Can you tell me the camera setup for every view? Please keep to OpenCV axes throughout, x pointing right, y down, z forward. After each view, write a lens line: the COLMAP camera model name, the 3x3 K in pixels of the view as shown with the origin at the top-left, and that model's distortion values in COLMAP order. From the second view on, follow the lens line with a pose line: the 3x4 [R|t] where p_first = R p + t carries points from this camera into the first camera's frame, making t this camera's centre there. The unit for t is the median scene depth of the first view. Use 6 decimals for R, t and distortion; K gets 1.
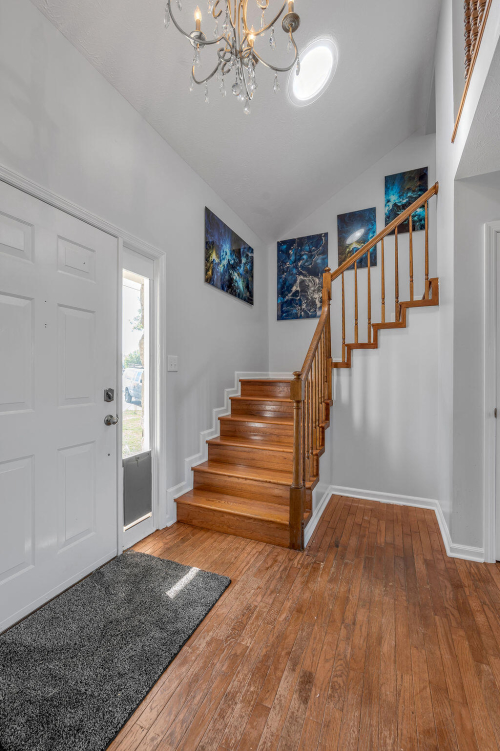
lens RADIAL K [[315.9, 0, 261.4], [0, 315.9, 373.4], [0, 0, 1]] dist [-0.001486, 0.001252]
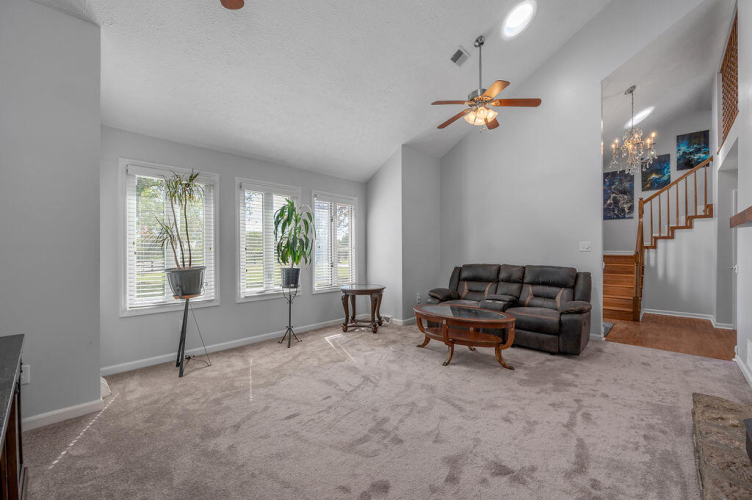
lens RADIAL K [[316.3, 0, 379.9], [0, 316.3, 252.8], [0, 0, 1]] dist [-0.001486, 0.001252]
pose [[0.938795, -0.001959, -0.344470, -0.710185], [0.005239, 0.999949, 0.008592, -0.019901], [0.344436, -0.009871, 0.938758, -1.564517]]
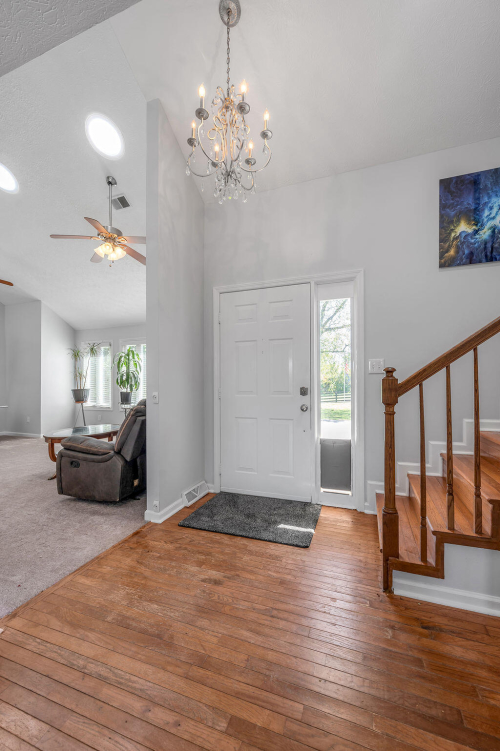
lens RADIAL K [[315.9, 0, 252.0], [0, 315.9, 386.4], [0, 0, 1]] dist [-0.001486, 0.001252]
pose [[0.045347, 0.000279, -0.998971, 0.706098], [0.006498, 0.999979, 0.000574, 0.030191], [0.998950, -0.006518, 0.045344, 0.485102]]
